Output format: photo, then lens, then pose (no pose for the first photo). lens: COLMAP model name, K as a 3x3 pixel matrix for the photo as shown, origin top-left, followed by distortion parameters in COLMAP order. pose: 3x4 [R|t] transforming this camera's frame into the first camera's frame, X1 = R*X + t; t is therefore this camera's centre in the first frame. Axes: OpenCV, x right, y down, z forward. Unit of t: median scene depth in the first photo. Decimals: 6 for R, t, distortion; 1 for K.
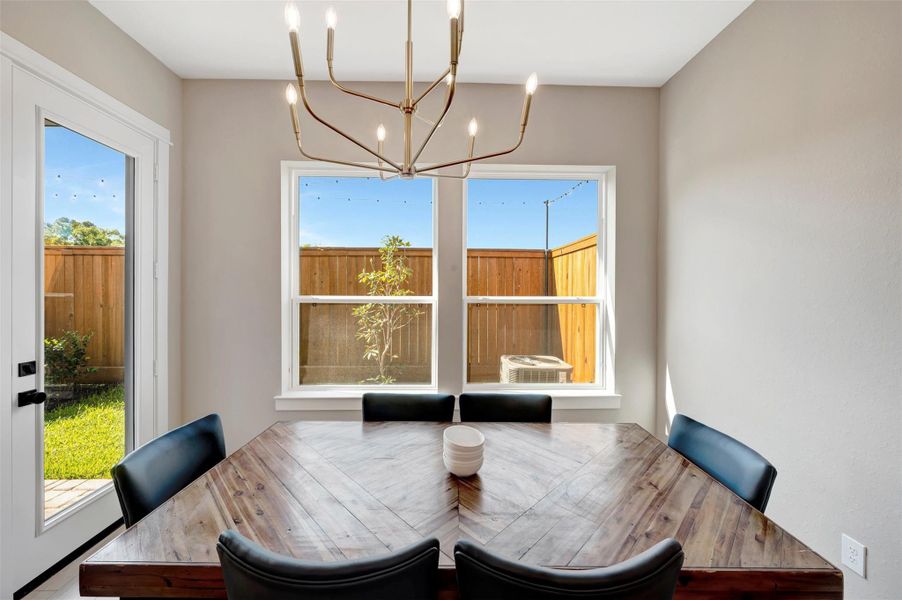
lens RADIAL K [[357.2, 0, 445.8], [0, 357.2, 296.8], [0, 0, 1]] dist [0.001361, 0.000116]
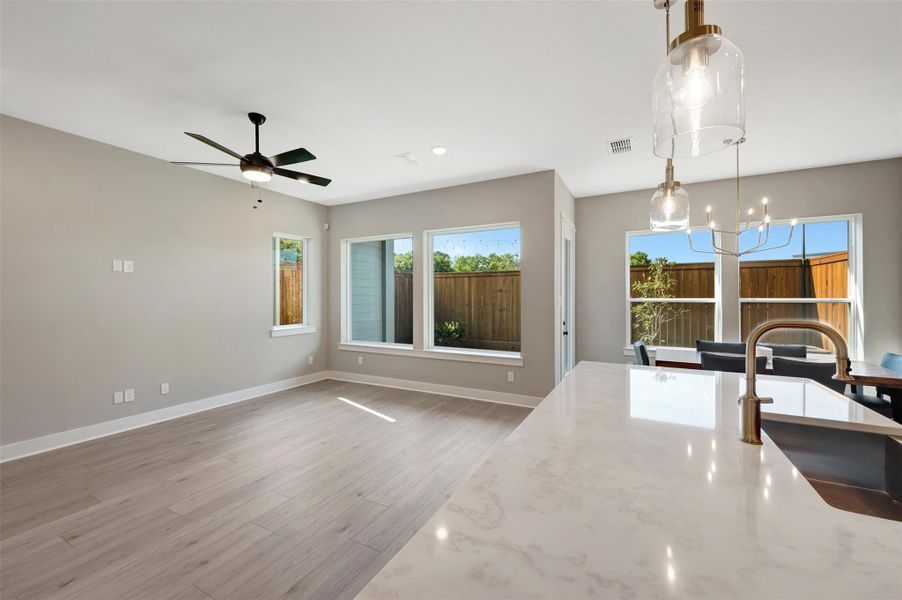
lens RADIAL K [[357.2, 0, 453.0], [0, 357.2, 294.4], [0, 0, 1]] dist [0.001361, 0.000116]
pose [[0.875631, -0.010272, -0.482871, -0.189656], [0.000867, 0.999806, -0.019697, 0.007429], [0.482980, 0.016828, 0.875470, -0.690761]]
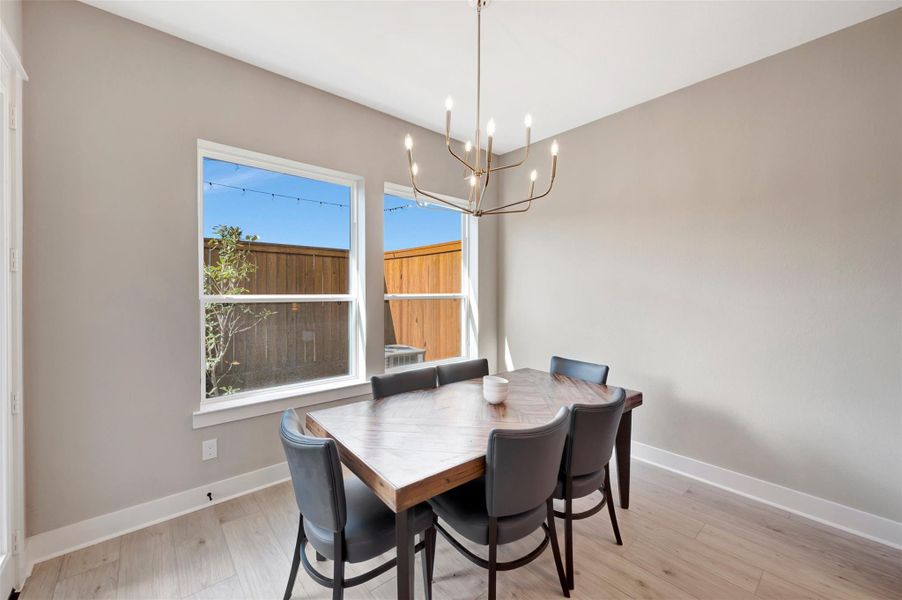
lens RADIAL K [[357.2, 0, 454.7], [0, 357.2, 298.1], [0, 0, 1]] dist [0.001361, 0.000116]
pose [[0.770452, -0.015450, 0.637311, -0.291681], [0.009932, 0.999876, 0.012233, 0.000431], [-0.637421, -0.003095, 0.770510, -0.029850]]
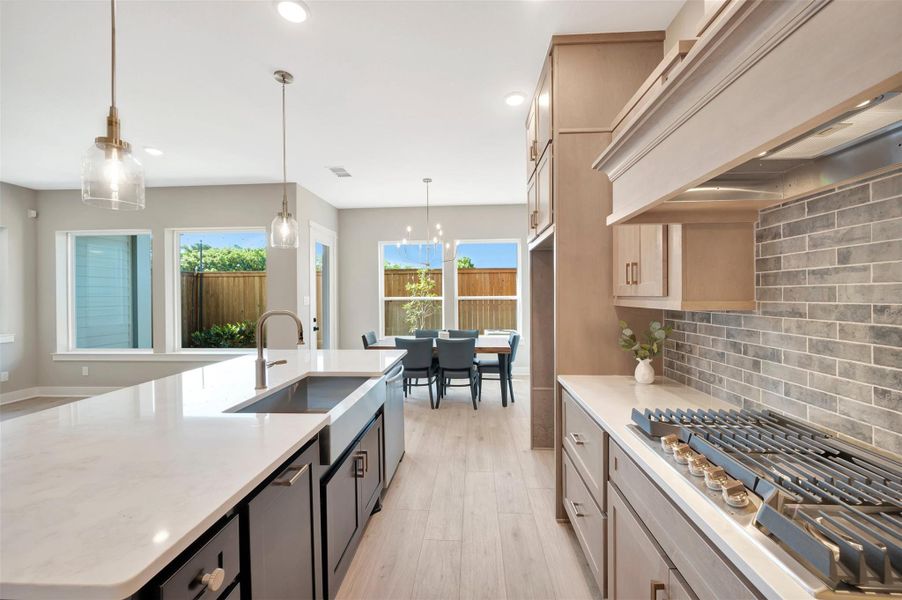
lens RADIAL K [[357.2, 0, 447.8], [0, 357.2, 294.1], [0, 0, 1]] dist [0.001361, 0.000116]
pose [[0.996053, -0.014664, -0.087538, 0.117374], [0.013330, 0.999786, -0.015806, 0.011027], [0.087751, 0.014577, 0.996036, -0.744401]]
